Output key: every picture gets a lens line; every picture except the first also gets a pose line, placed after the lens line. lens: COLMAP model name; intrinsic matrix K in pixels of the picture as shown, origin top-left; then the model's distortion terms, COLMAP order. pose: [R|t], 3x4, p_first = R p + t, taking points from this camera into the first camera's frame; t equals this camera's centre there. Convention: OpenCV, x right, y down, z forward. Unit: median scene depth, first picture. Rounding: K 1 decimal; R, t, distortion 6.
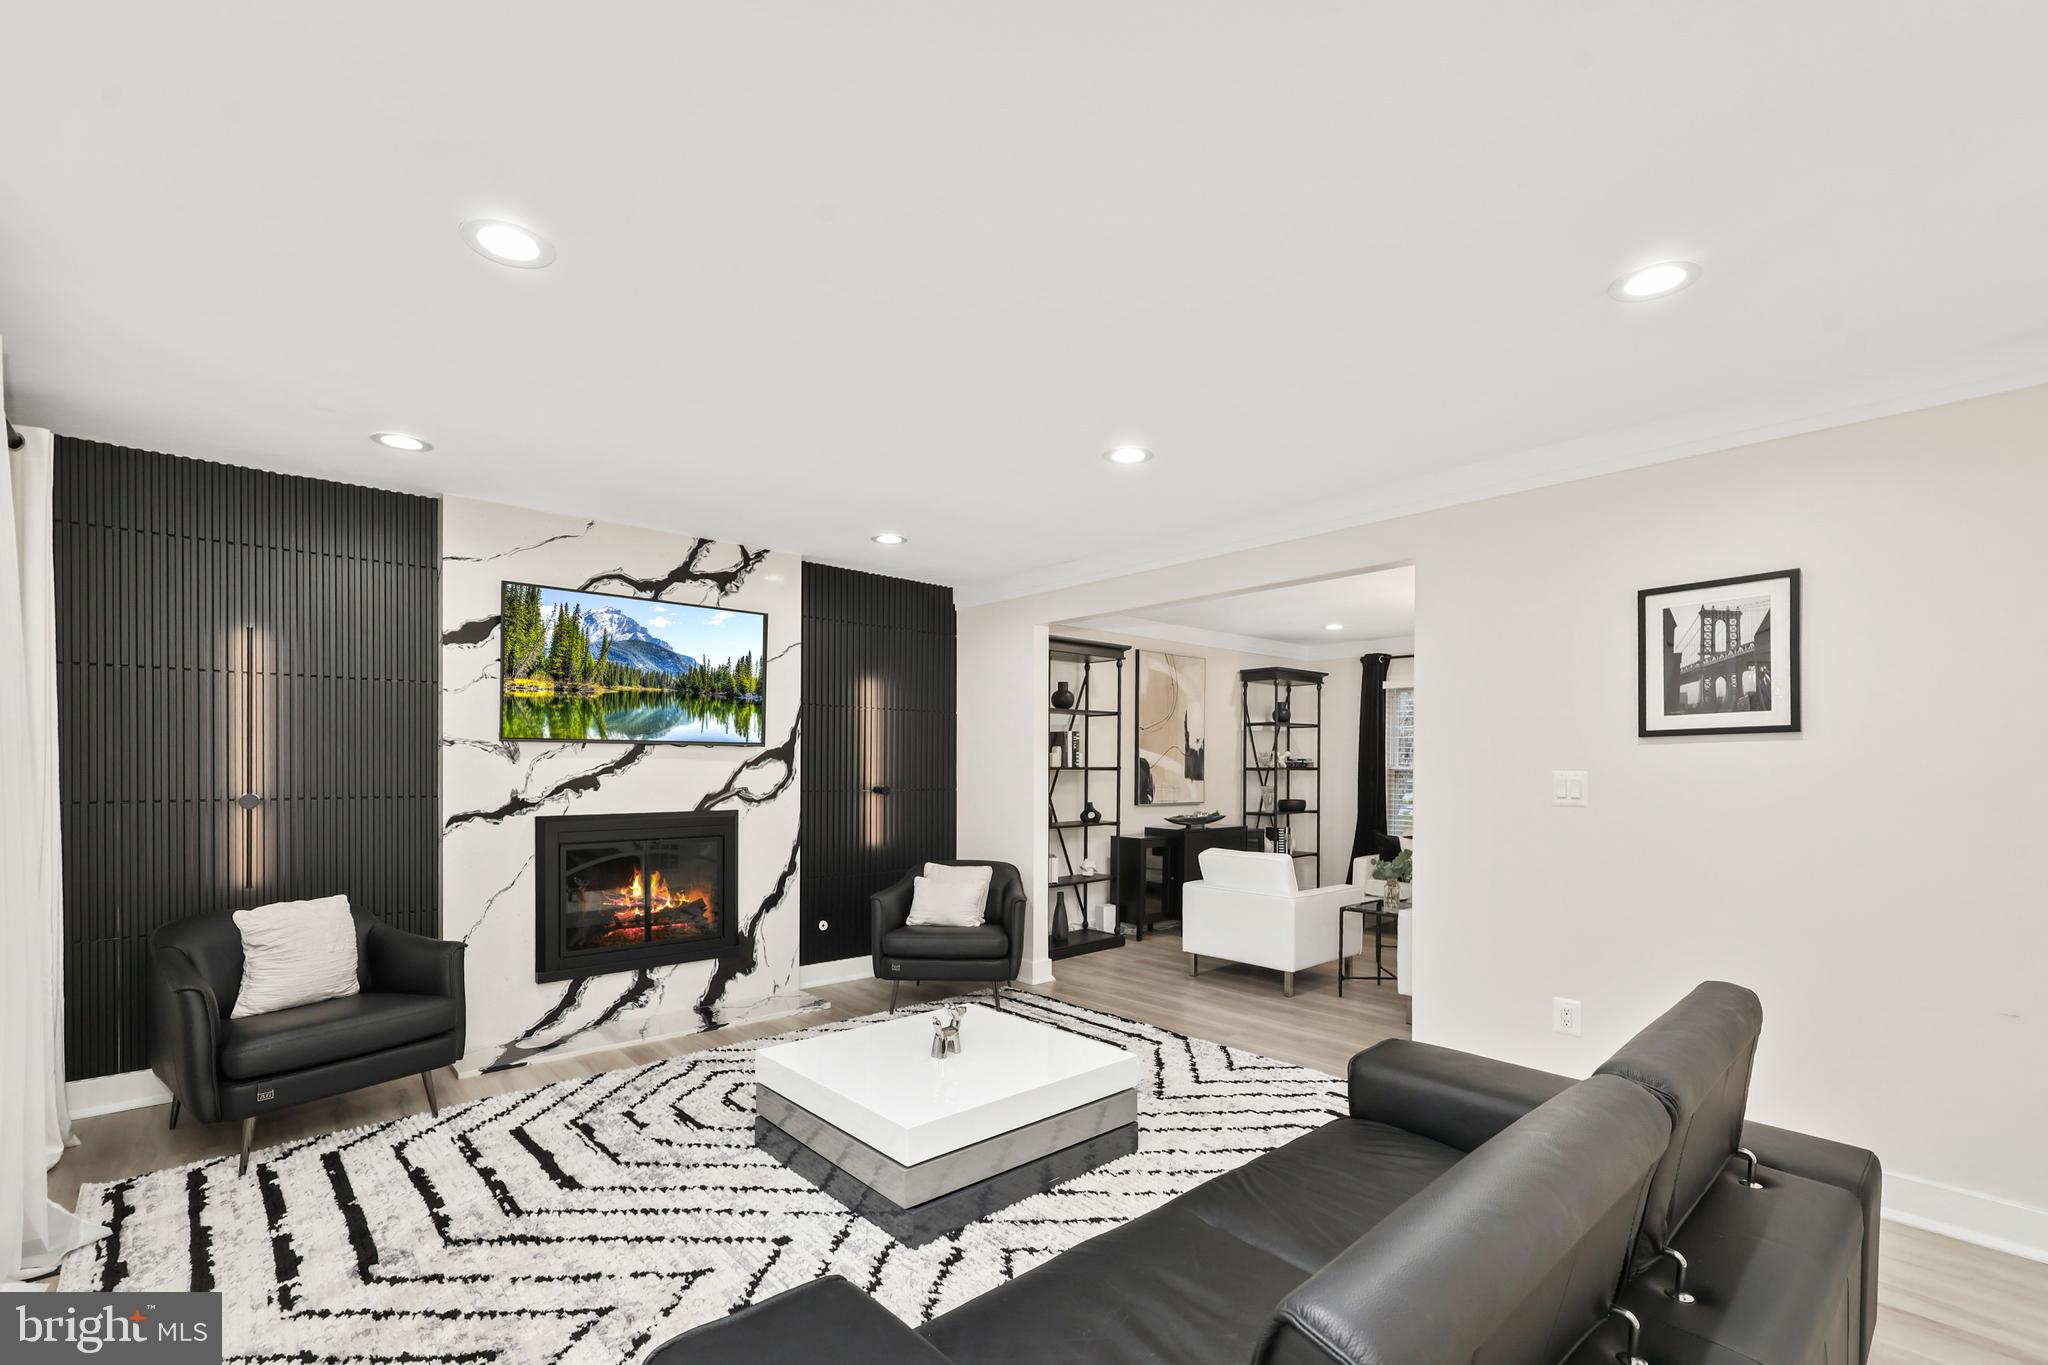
lens RADIAL K [[913.0, 0, 1061.0], [0, 913.0, 776.2], [0, 0, 1]] dist [0.001909, 0.000177]
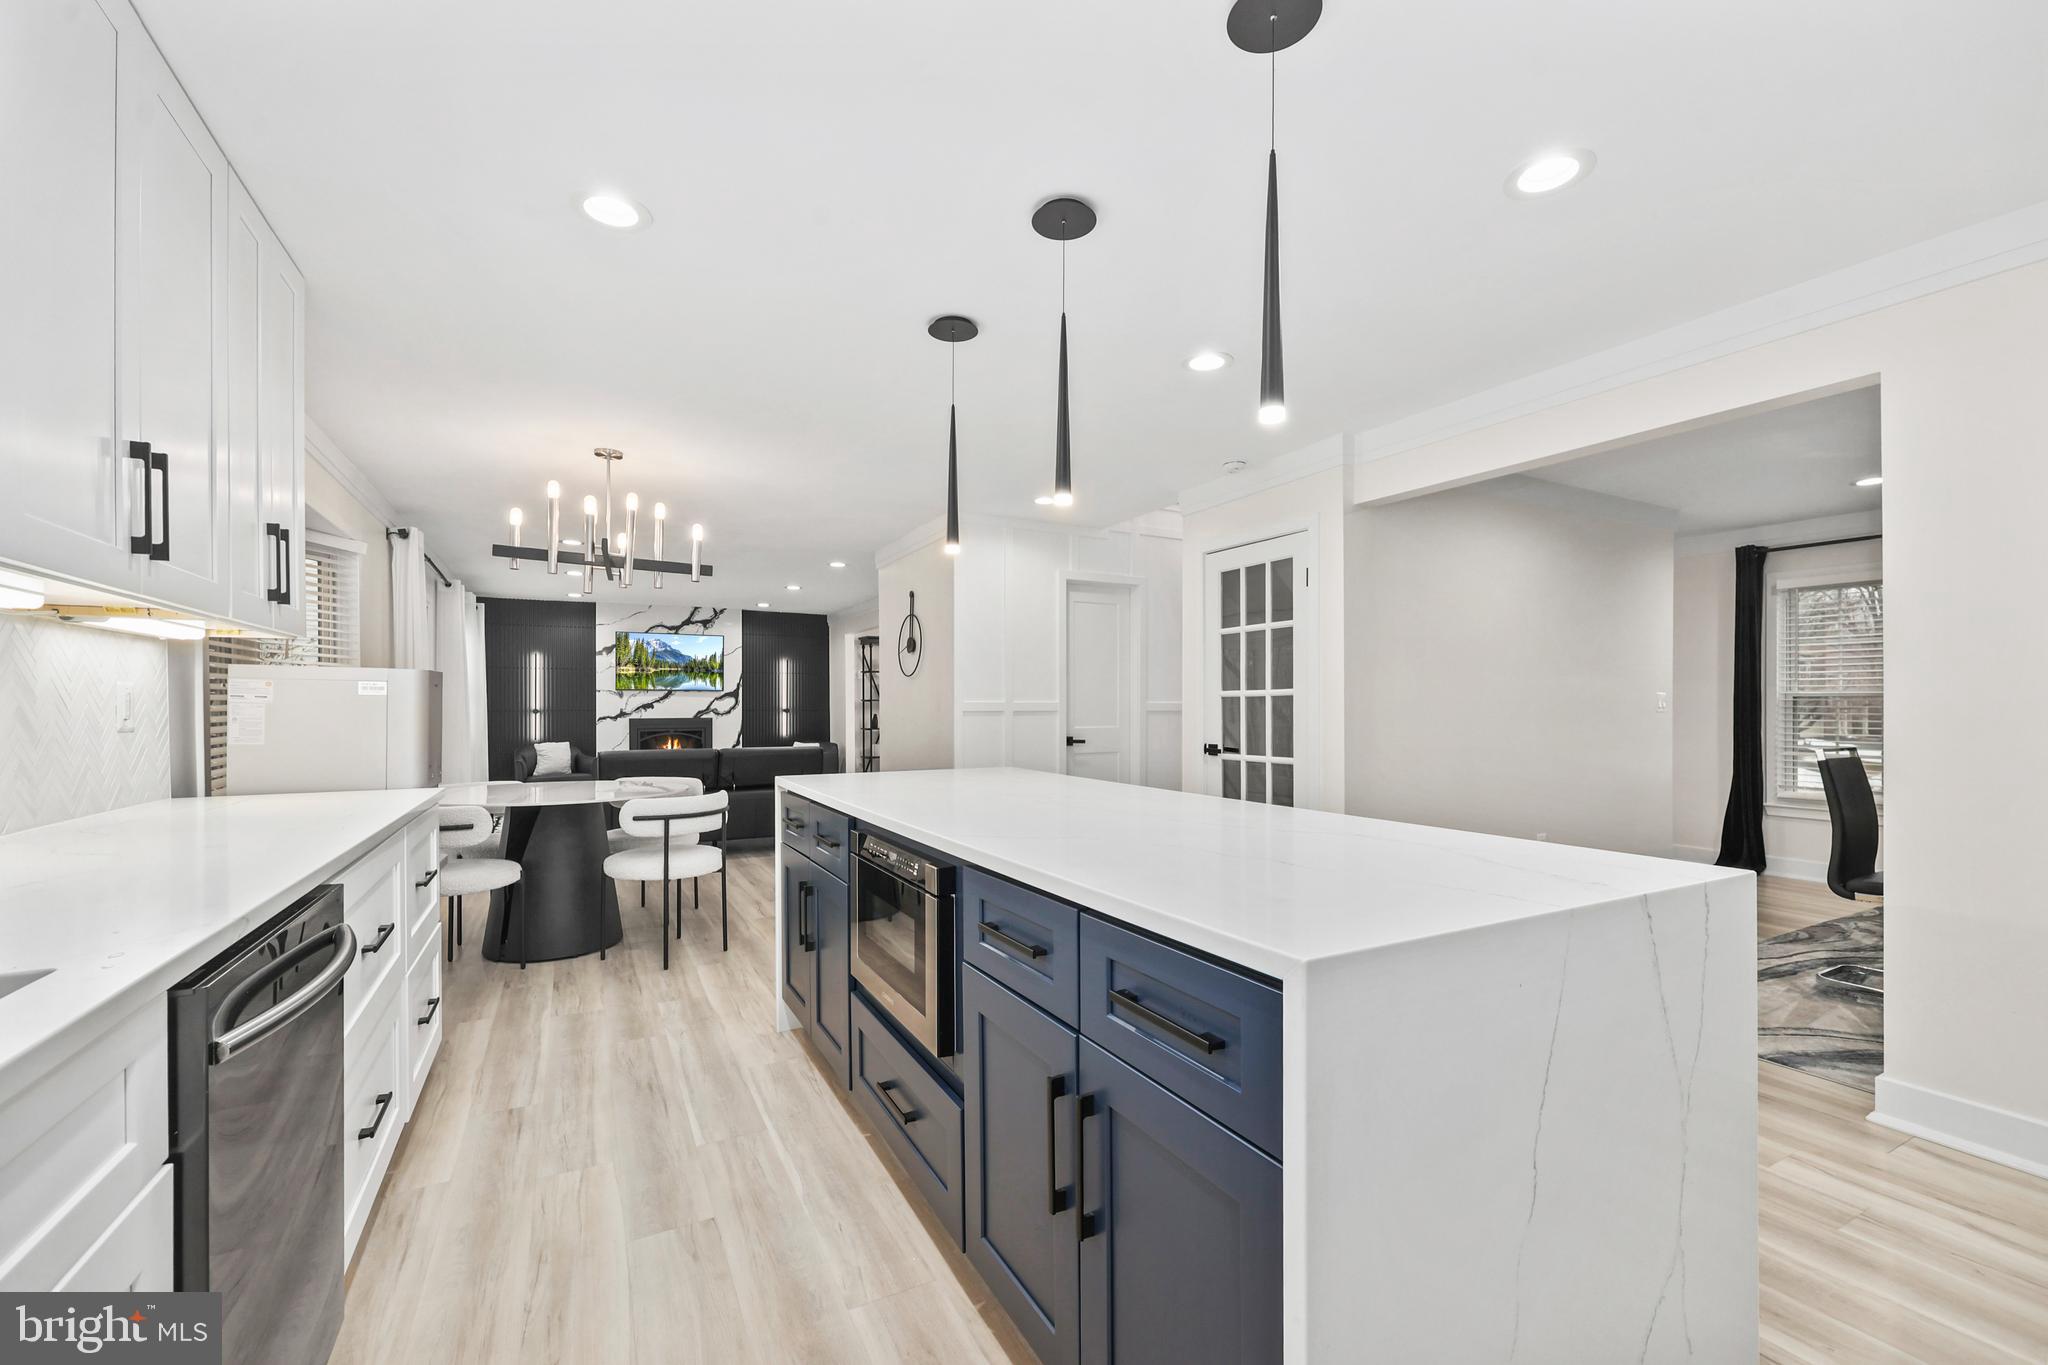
lens RADIAL K [[841.4, 0, 1045.1], [0, 841.4, 712.5], [0, 0, 1]] dist [-0.000124, -0.000016]
pose [[0.970088, -0.004074, -0.242719, 1.115569], [0.003171, 0.999987, -0.004113, 0.037906], [0.242733, 0.003220, 0.970088, -1.012016]]
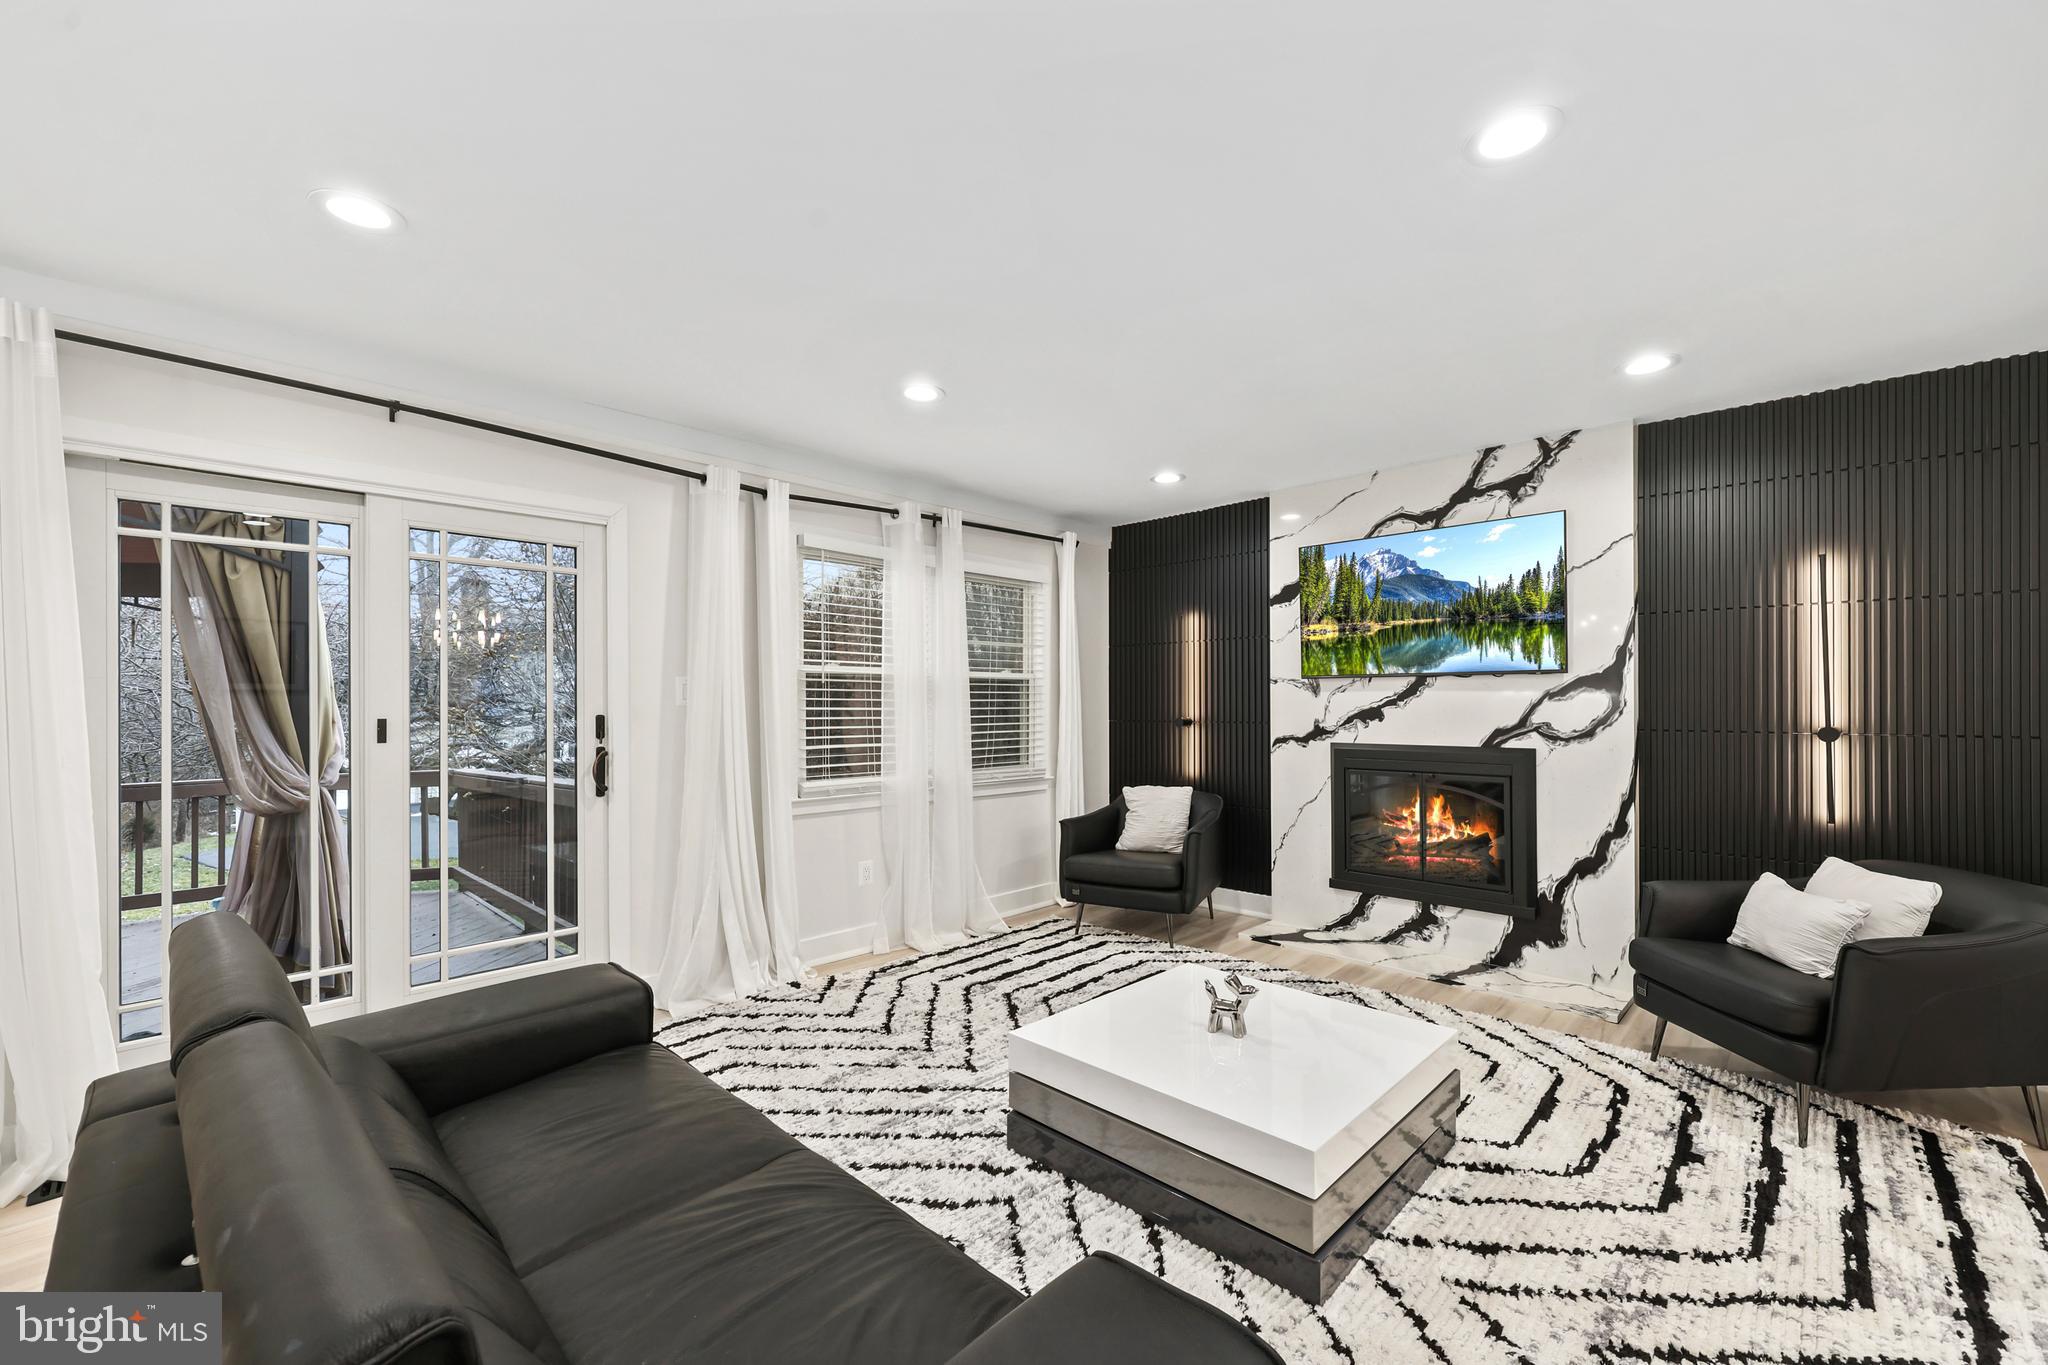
lens RADIAL K [[842.7, 0, 1018.0], [0, 842.7, 698.5], [0, 0, 1]] dist [0.001918, 0.000091]
pose [[0.029012, -0.008414, -0.999544, 0.450820], [-0.006981, 0.999938, -0.008620, 0.000298], [0.999555, 0.007228, 0.028951, 0.531551]]
